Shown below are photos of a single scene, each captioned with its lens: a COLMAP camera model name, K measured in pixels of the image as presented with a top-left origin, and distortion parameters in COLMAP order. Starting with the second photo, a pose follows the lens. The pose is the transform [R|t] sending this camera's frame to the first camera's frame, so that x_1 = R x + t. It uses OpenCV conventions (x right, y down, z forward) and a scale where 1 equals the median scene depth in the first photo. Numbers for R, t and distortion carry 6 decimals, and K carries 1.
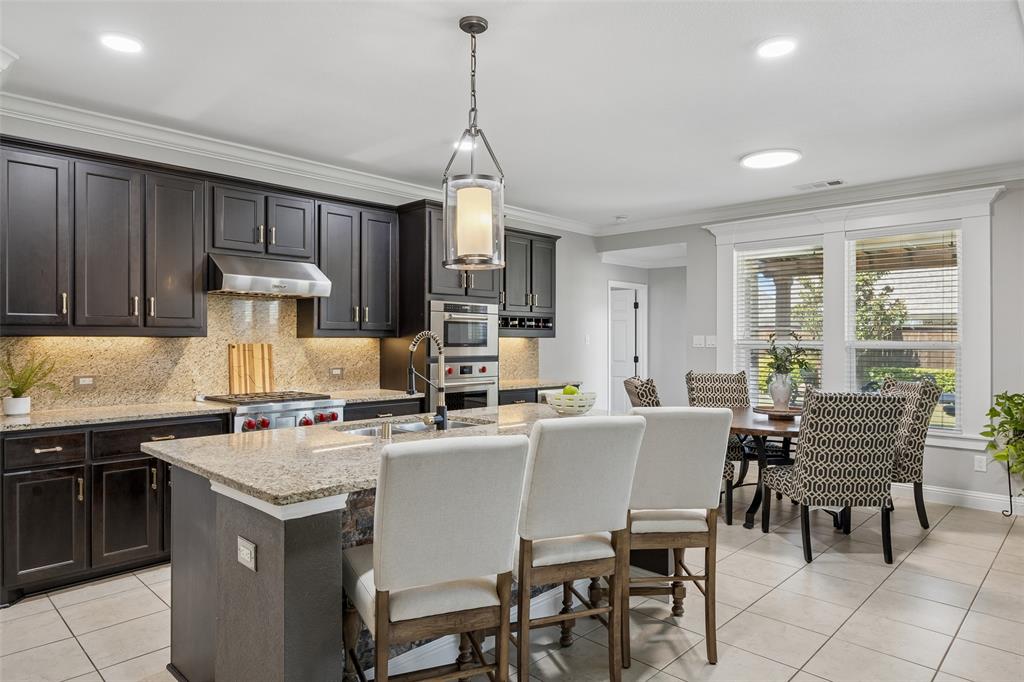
lens RADIAL K [[639.7, 0, 512.0], [0, 639.7, 341.0], [0, 0, 1]] dist [-0.001014, -0.000236]
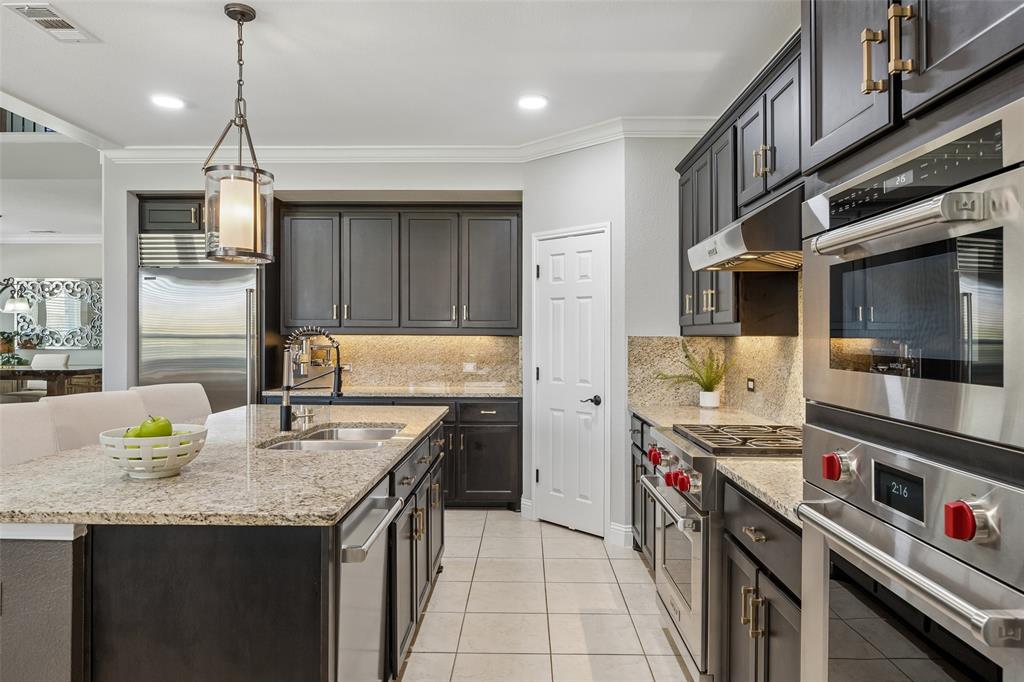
lens RADIAL K [[671.5, 0, 512.0], [0, 671.5, 341.0], [0, 0, 1]] dist [0.003648, 0.000056]
pose [[-0.748427, -0.002598, -0.663212, 0.192770], [-0.009302, 0.999935, 0.006580, -0.002271], [0.663152, 0.011094, -0.748402, 1.276666]]
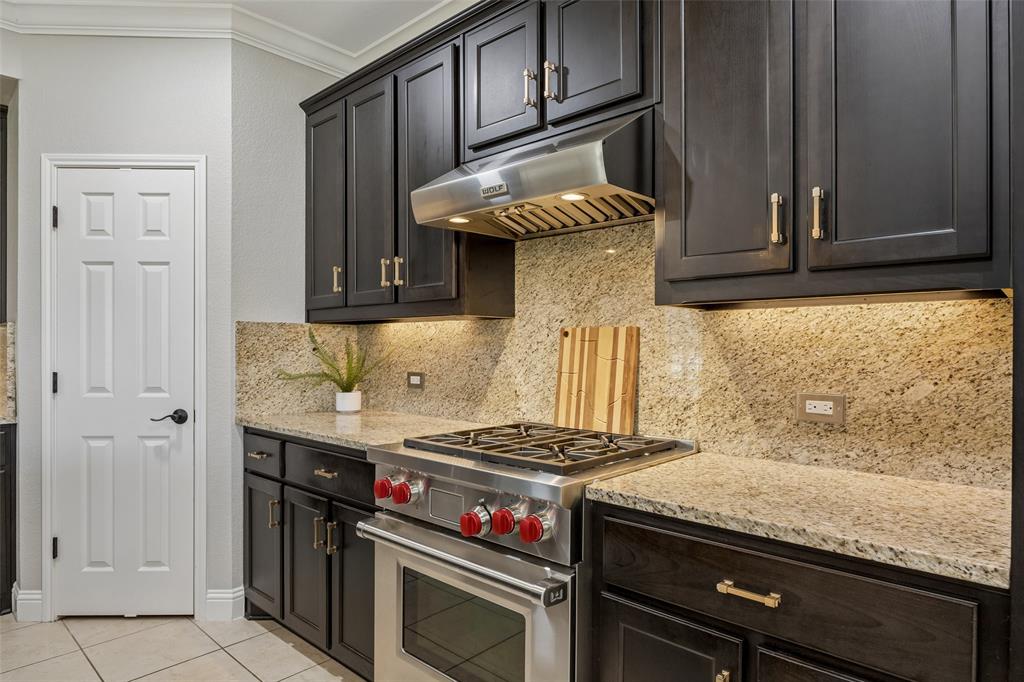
lens RADIAL K [[598.6, 0, 513.3], [0, 598.6, 345.3], [0, 0, 1]] dist [-0.004947, -0.000563]
pose [[0.001812, -0.002353, -0.999996, 0.041705], [-0.003631, 0.999991, -0.002359, 0.019551], [0.999992, 0.003635, 0.001804, 0.955328]]
